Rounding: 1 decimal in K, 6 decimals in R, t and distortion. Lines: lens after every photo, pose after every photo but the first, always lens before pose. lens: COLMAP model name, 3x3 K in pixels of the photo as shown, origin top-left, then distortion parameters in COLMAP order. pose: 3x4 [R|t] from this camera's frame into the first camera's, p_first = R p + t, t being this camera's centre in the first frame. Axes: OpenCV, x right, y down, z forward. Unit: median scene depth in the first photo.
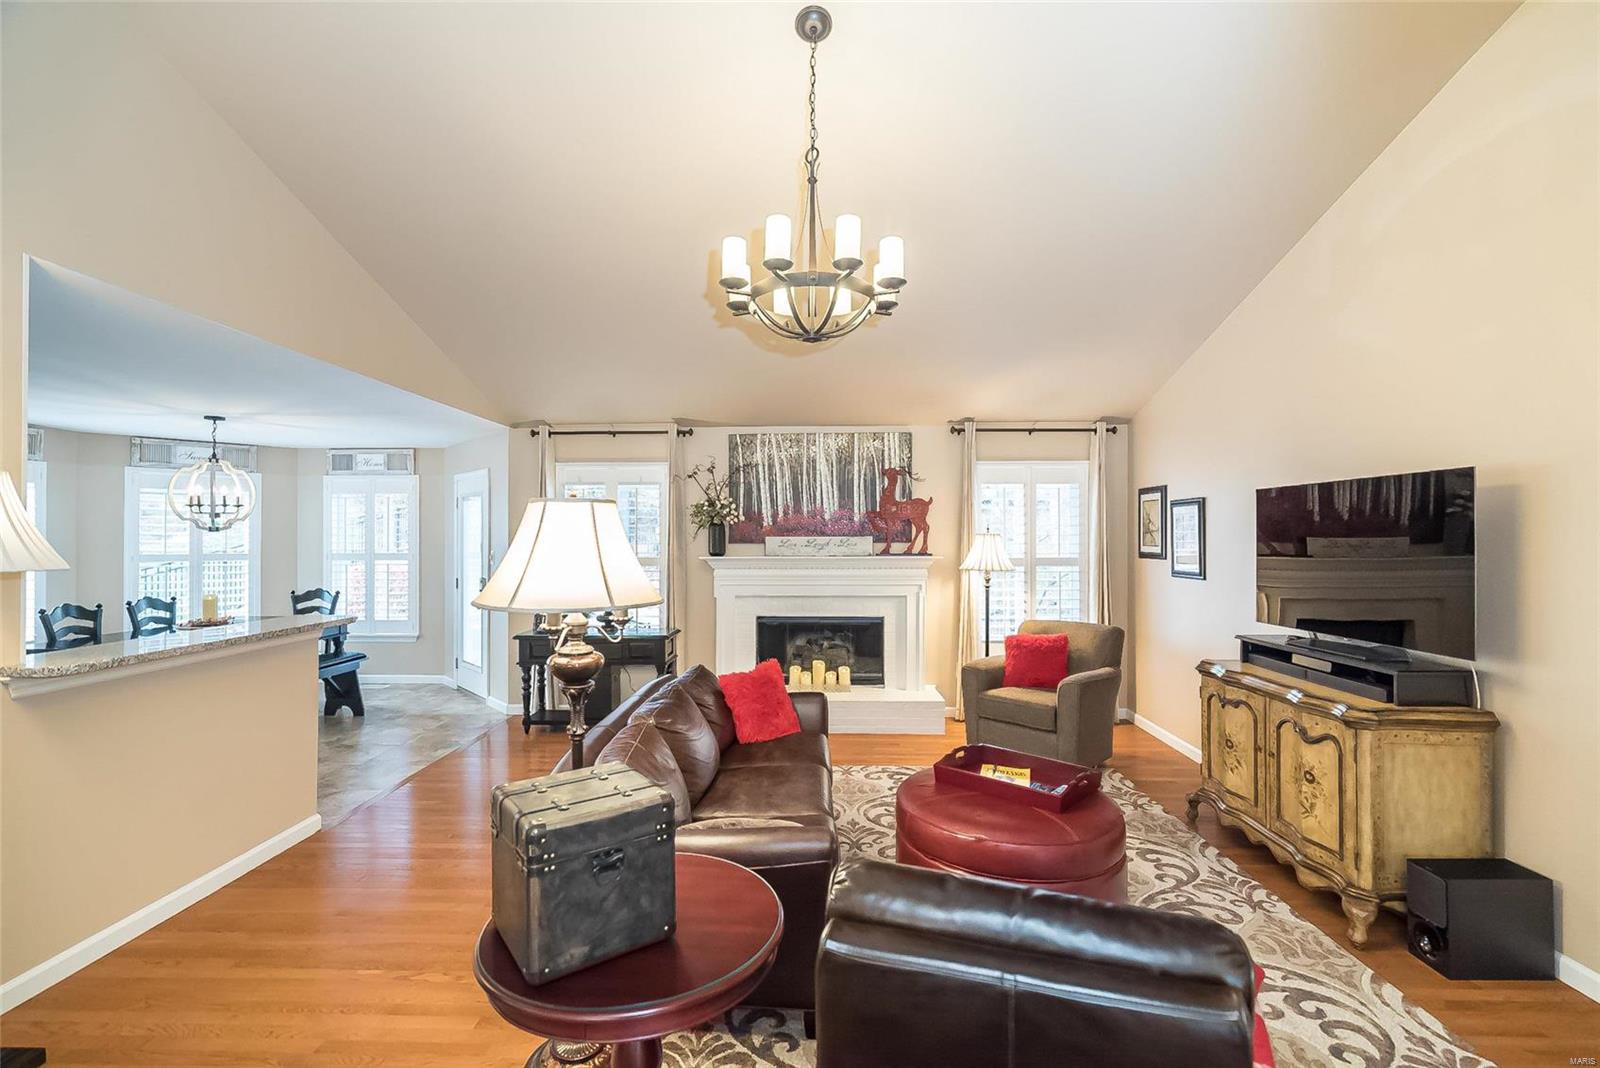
lens RADIAL K [[776.4, 0, 751.4], [0, 776.4, 556.3], [0, 0, 1]] dist [-0.017125, -0.000367]
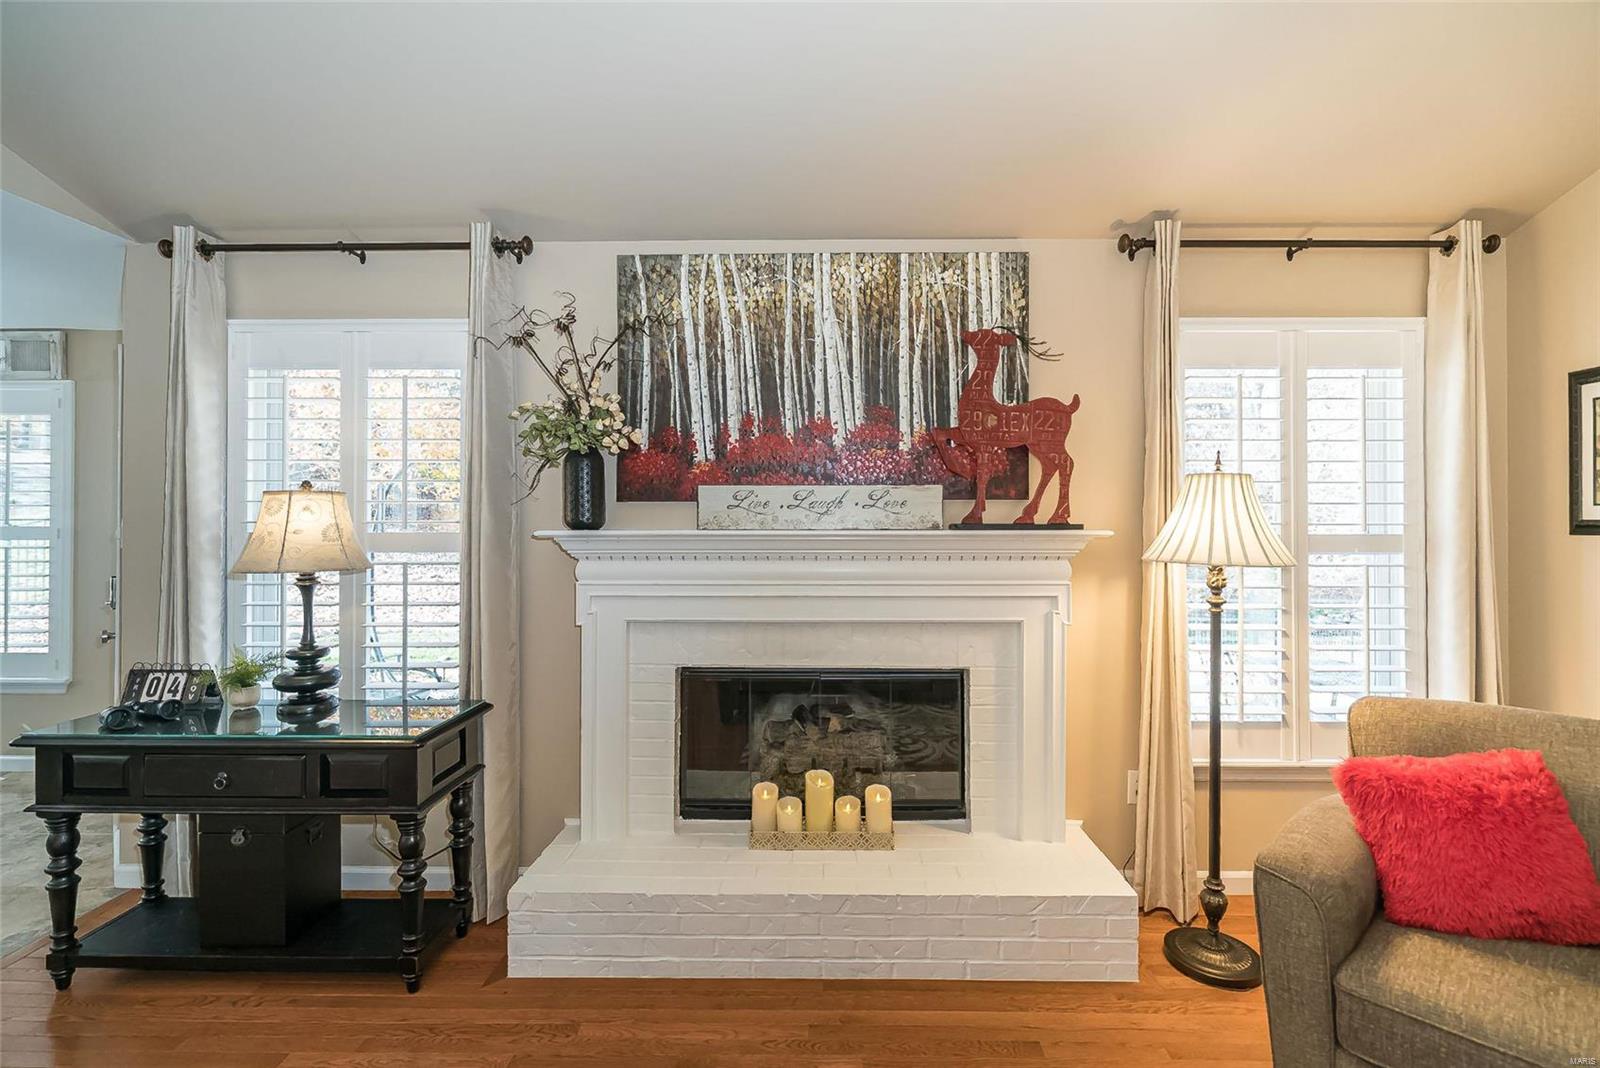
lens RADIAL K [[776.4, 0, 807.6], [0, 776.4, 533.6], [0, 0, 1]] dist [-0.017125, -0.000367]
pose [[0.997989, 0.001261, 0.063375, 0.052383], [-0.000832, 0.999977, -0.006783, 0.004698], [-0.063382, 0.006716, 0.997967, 0.564291]]
